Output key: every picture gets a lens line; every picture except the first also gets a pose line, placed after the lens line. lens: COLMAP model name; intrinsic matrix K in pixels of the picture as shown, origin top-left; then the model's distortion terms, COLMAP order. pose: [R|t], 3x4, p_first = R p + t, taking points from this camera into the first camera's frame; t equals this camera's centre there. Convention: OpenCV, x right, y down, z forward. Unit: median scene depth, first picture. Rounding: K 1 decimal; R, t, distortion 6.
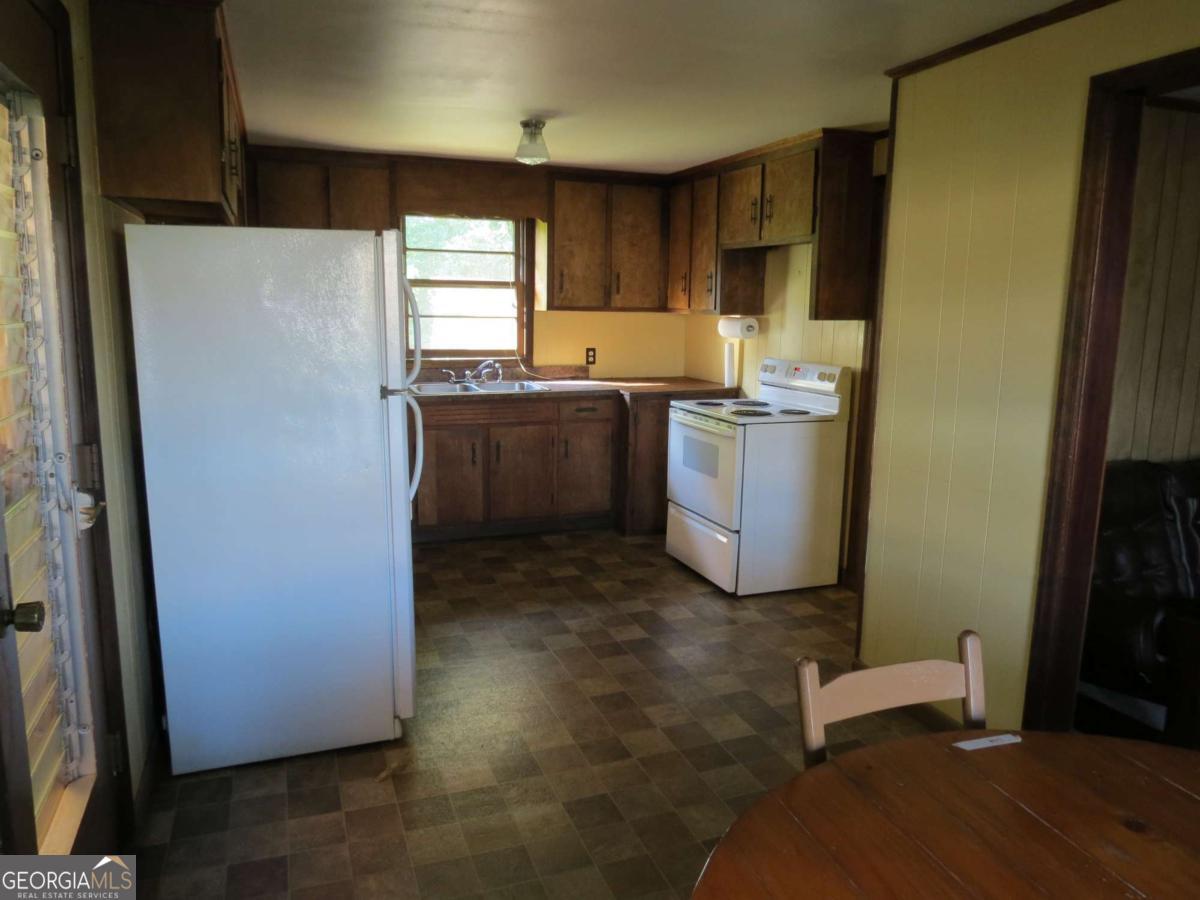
lens RADIAL K [[853.7, 0, 600.0], [0, 853.7, 450.0], [0, 0, 1]] dist [-0.030242, 0.005077]
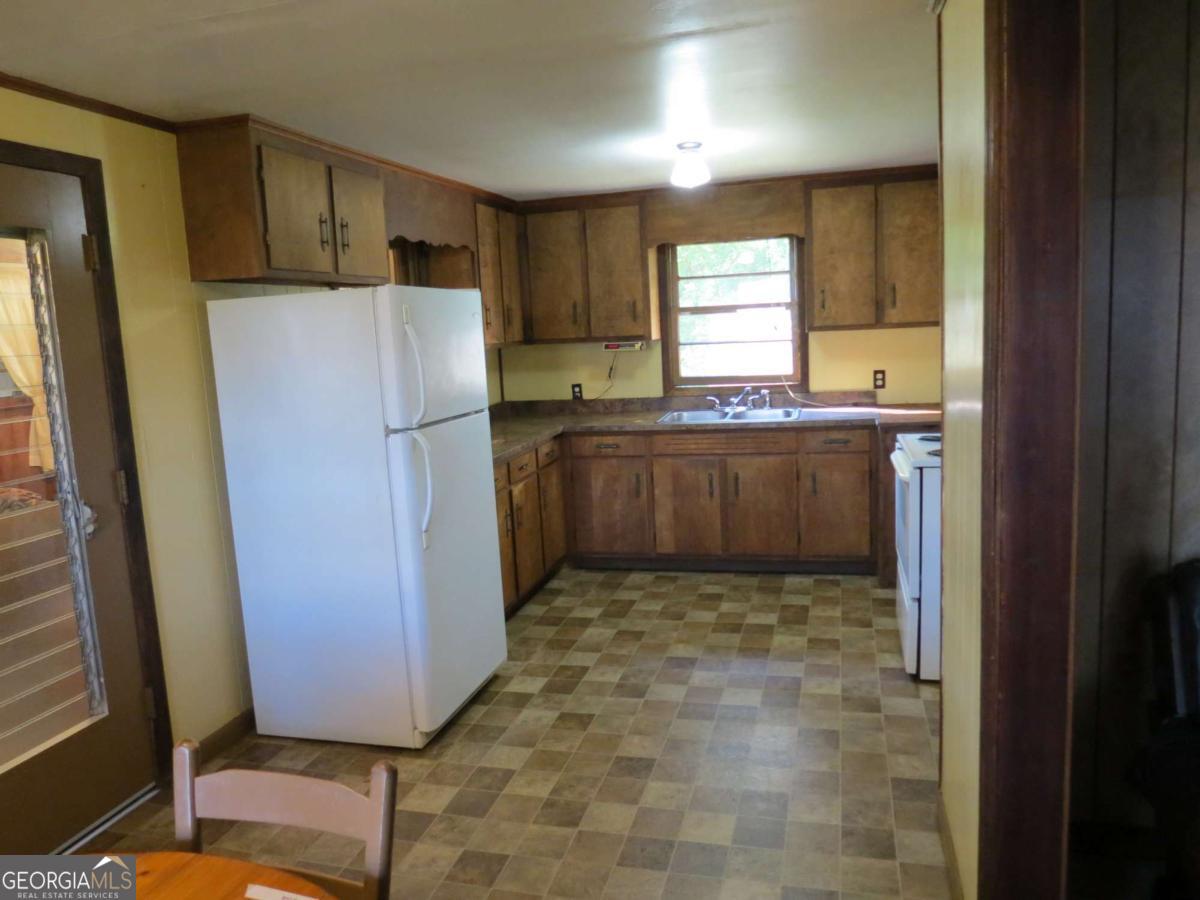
lens RADIAL K [[825.2, 0, 469.8], [0, 825.2, 454.8], [0, 0, 1]] dist [-0.030275, 0.000624]
pose [[0.801882, 0.028024, -0.596825, 0.186717], [-0.038288, 0.999257, -0.004523, -0.014105], [0.596254, 0.026478, 0.802359, 0.082942]]
